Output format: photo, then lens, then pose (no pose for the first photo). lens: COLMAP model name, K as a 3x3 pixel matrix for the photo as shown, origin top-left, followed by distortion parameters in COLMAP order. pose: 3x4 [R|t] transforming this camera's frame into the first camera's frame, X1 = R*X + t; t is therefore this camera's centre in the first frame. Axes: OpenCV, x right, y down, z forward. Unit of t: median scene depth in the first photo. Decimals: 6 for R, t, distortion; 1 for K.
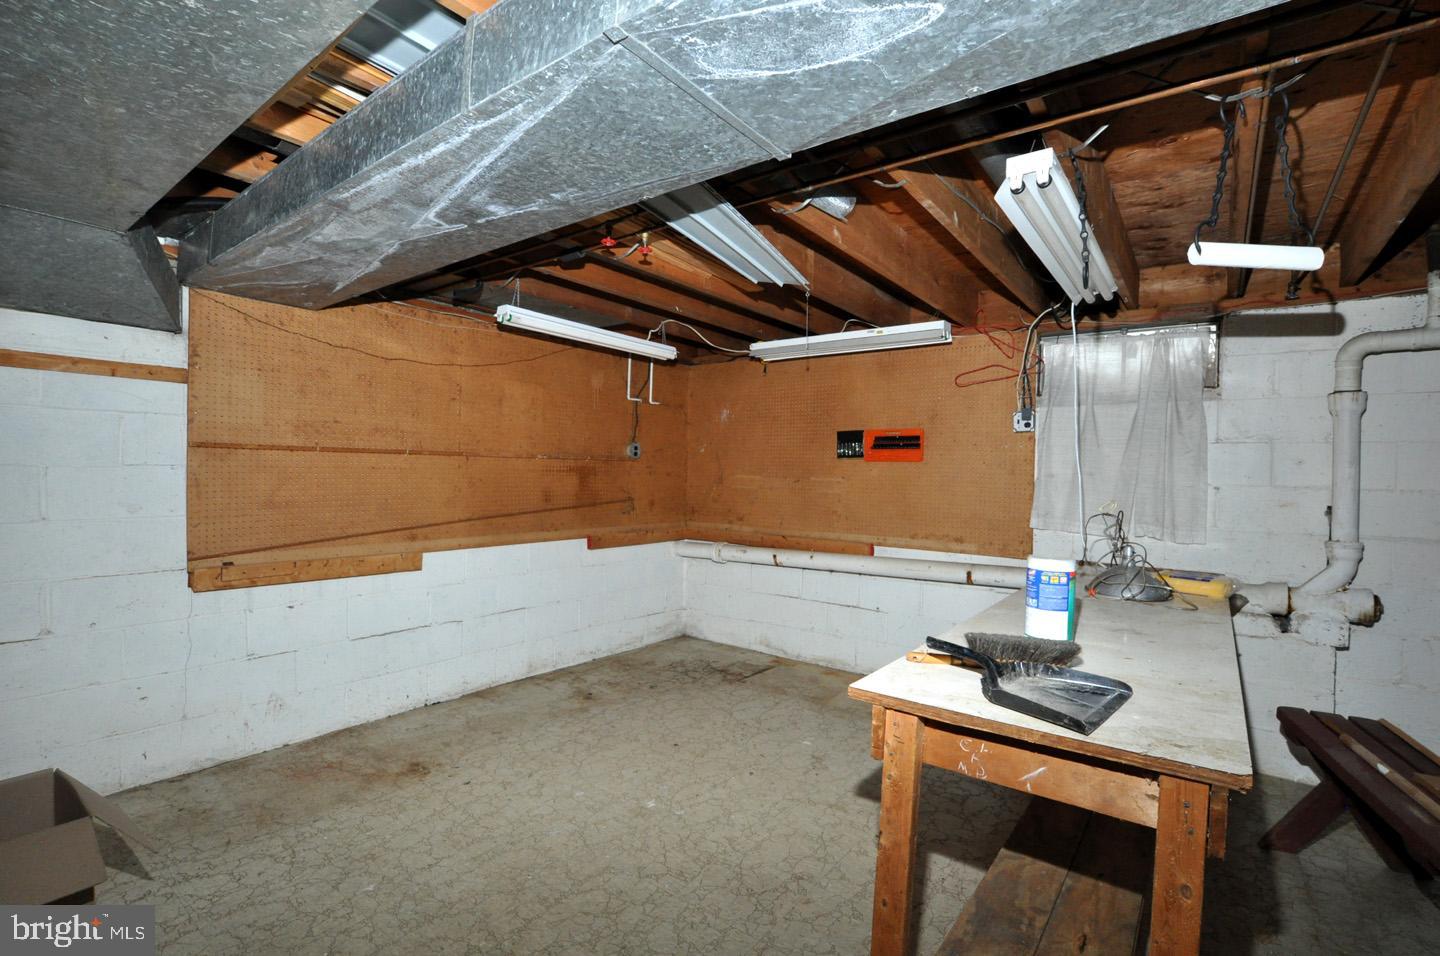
lens RADIAL K [[669.5, 0, 721.1], [0, 669.5, 479.0], [0, 0, 1]] dist [-0.000336, -0.000022]
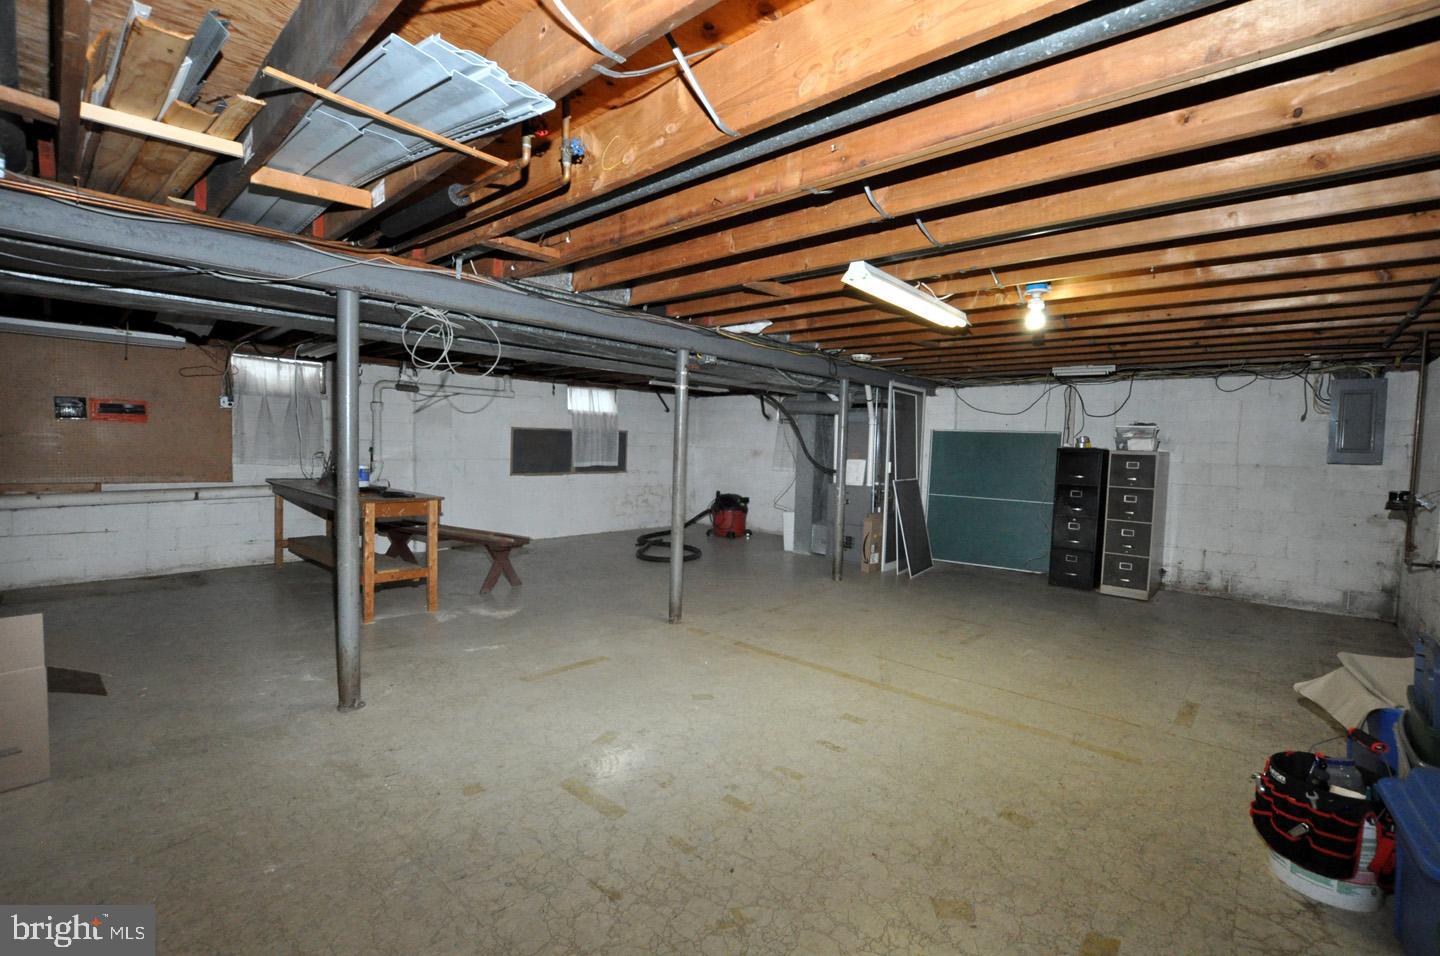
lens RADIAL K [[606.8, 0, 721.8], [0, 606.8, 477.2], [0, 0, 1]] dist [0.000331, 0.000055]
pose [[0.093385, -0.074663, 0.992827, -0.975666], [-0.022192, 0.996780, 0.077048, -0.041144], [-0.995383, -0.029228, 0.091427, -0.408317]]
